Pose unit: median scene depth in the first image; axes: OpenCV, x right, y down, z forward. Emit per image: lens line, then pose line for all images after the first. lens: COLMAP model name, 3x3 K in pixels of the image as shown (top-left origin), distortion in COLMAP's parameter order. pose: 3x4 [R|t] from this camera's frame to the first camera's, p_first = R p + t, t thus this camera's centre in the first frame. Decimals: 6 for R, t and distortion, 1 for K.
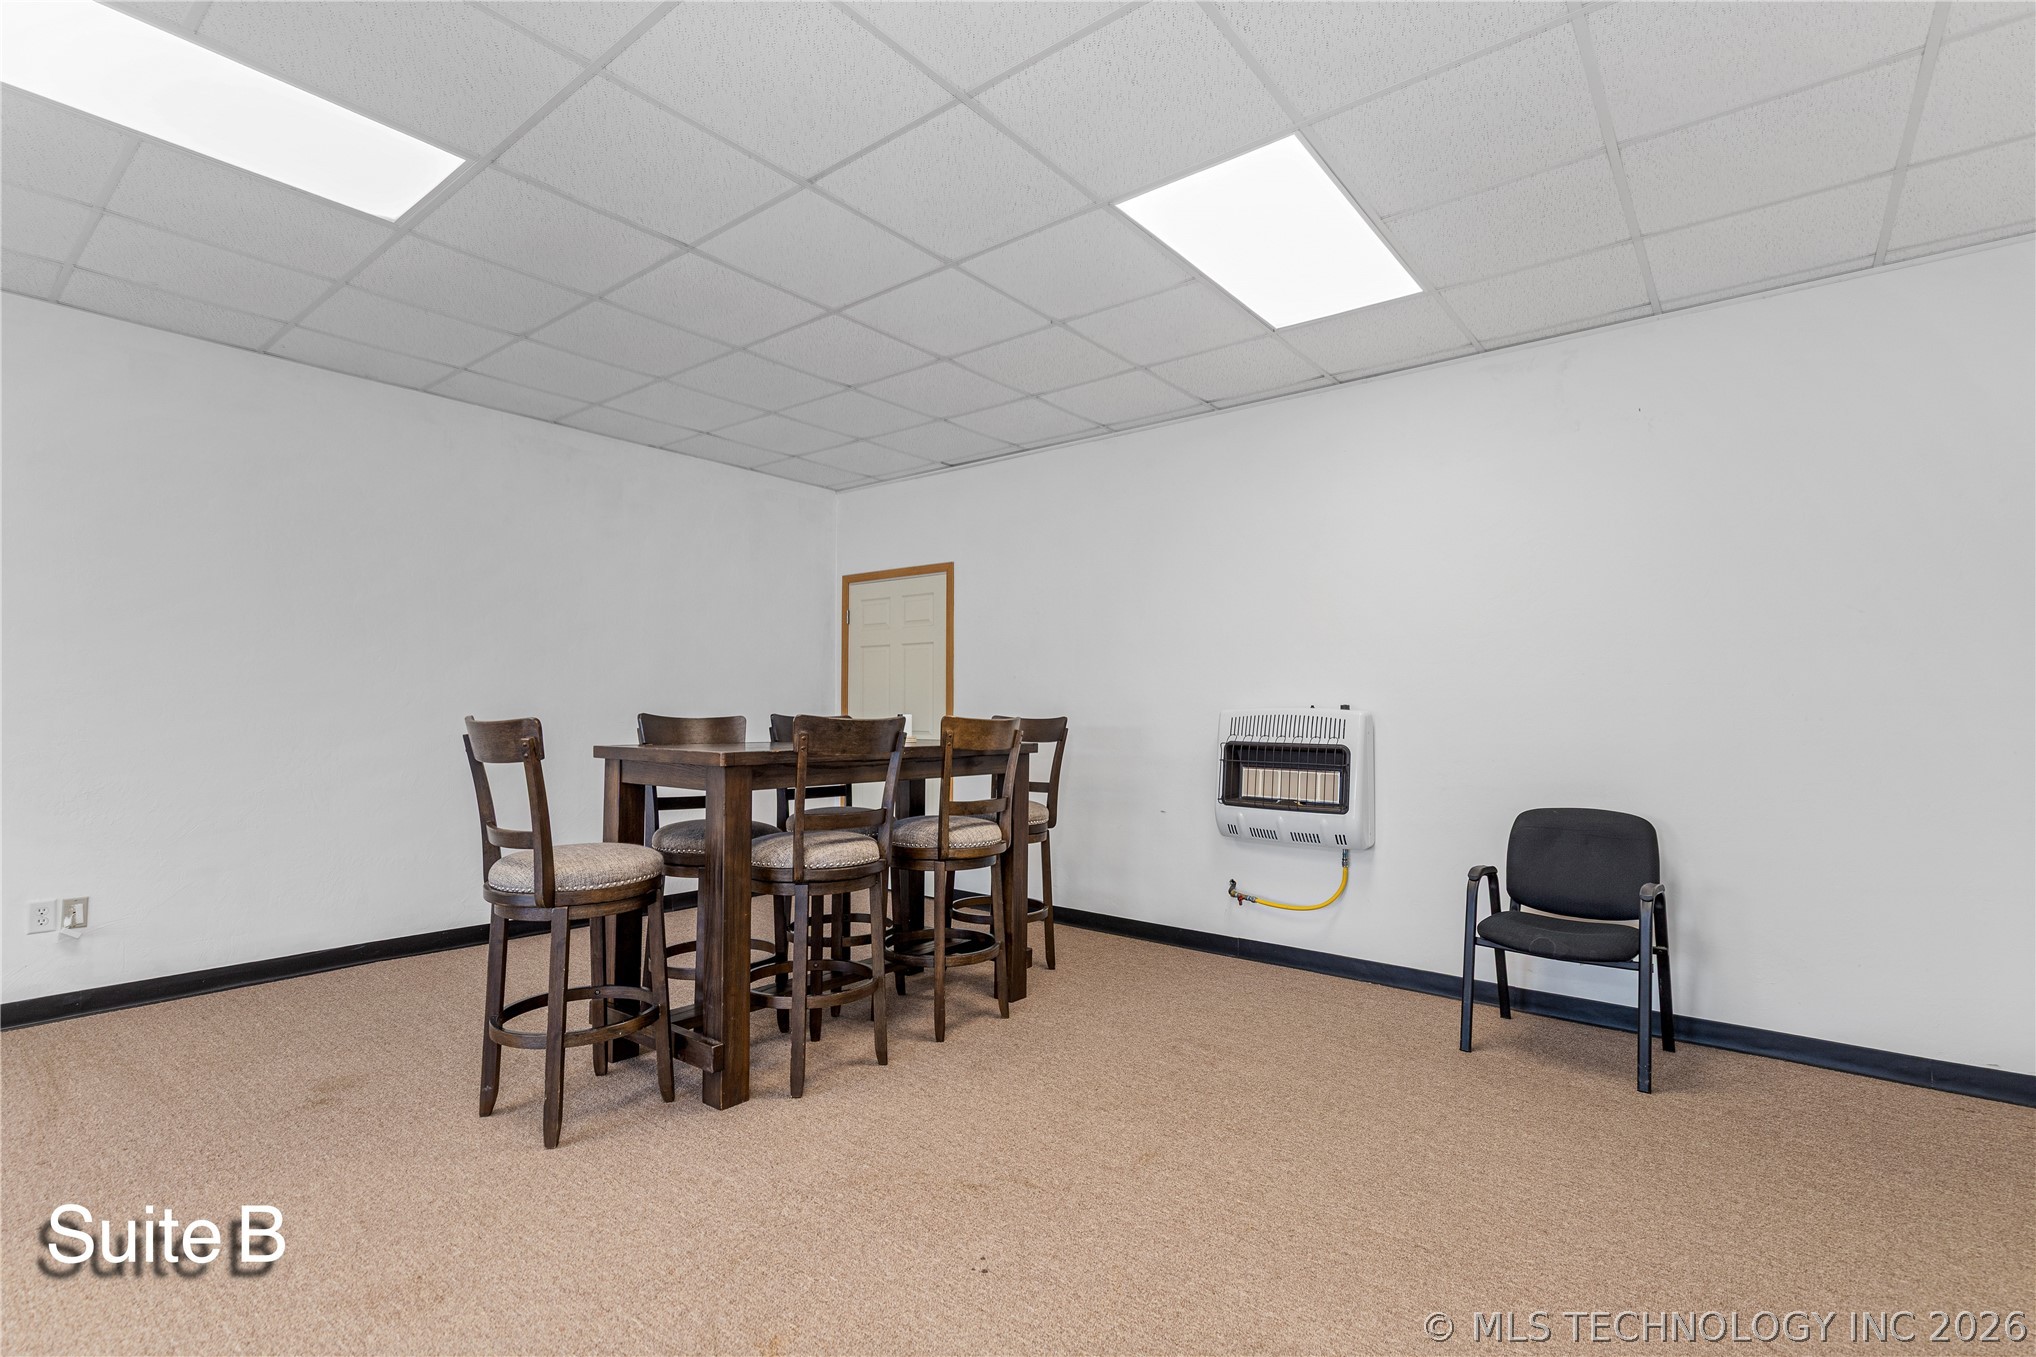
lens RADIAL K [[967.7, 0, 1018.0], [0, 967.7, 678.5], [0, 0, 1]] dist [-0.016545, -0.000101]
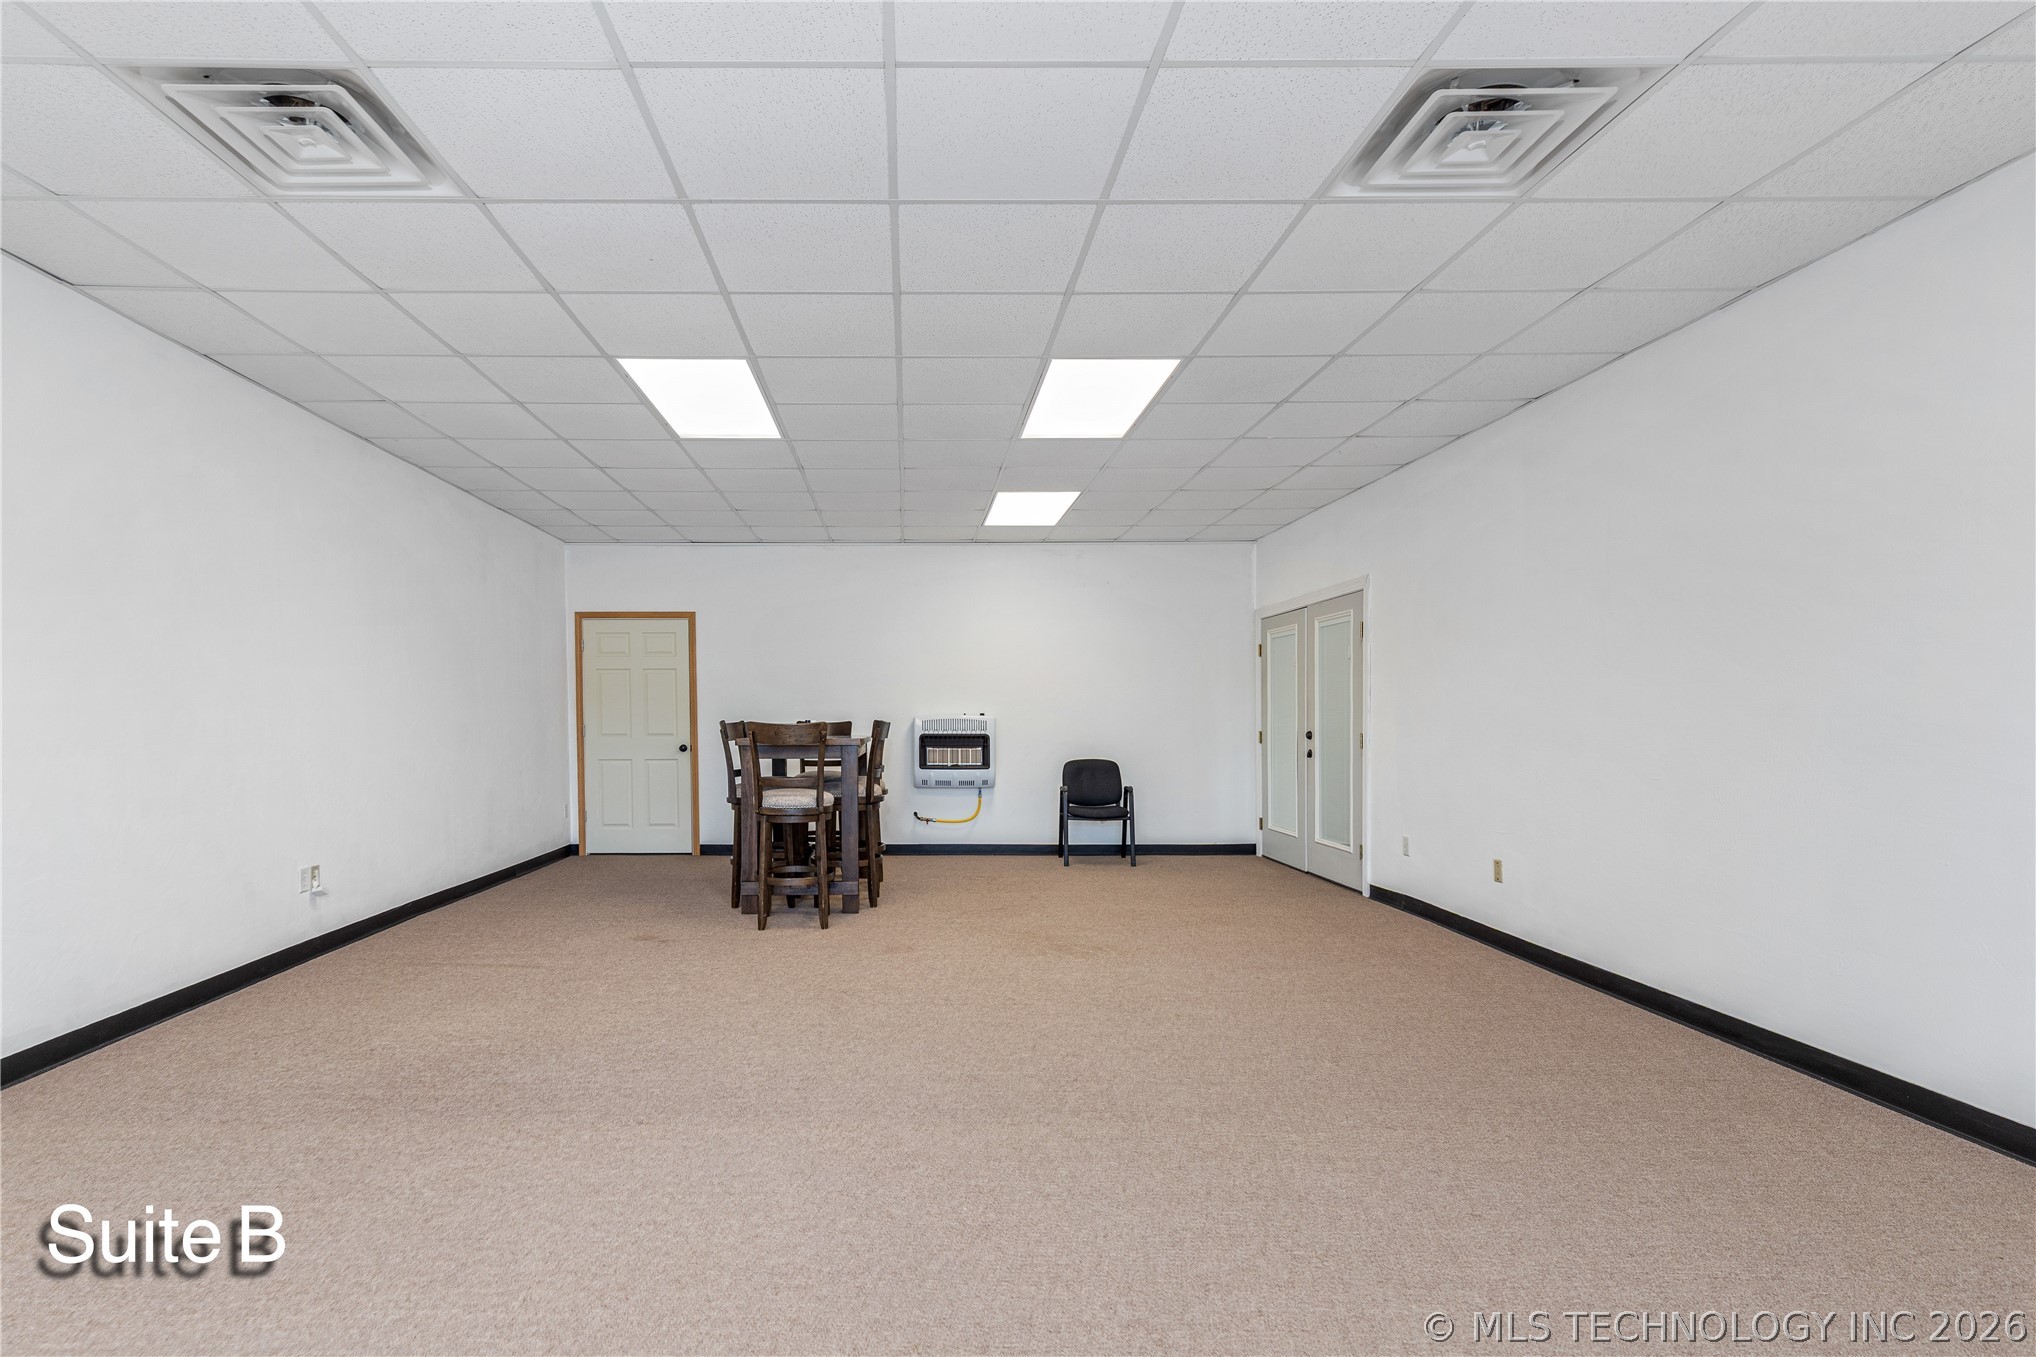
lens RADIAL K [[948.9, 0, 1018.0], [0, 948.9, 678.5], [0, 0, 1]] dist [0.001876, 0.000104]
pose [[0.732074, 0.021385, 0.680889, -0.892763], [-0.013213, 0.999765, -0.017194, -0.010226], [-0.681097, 0.003591, 0.732185, -0.429167]]
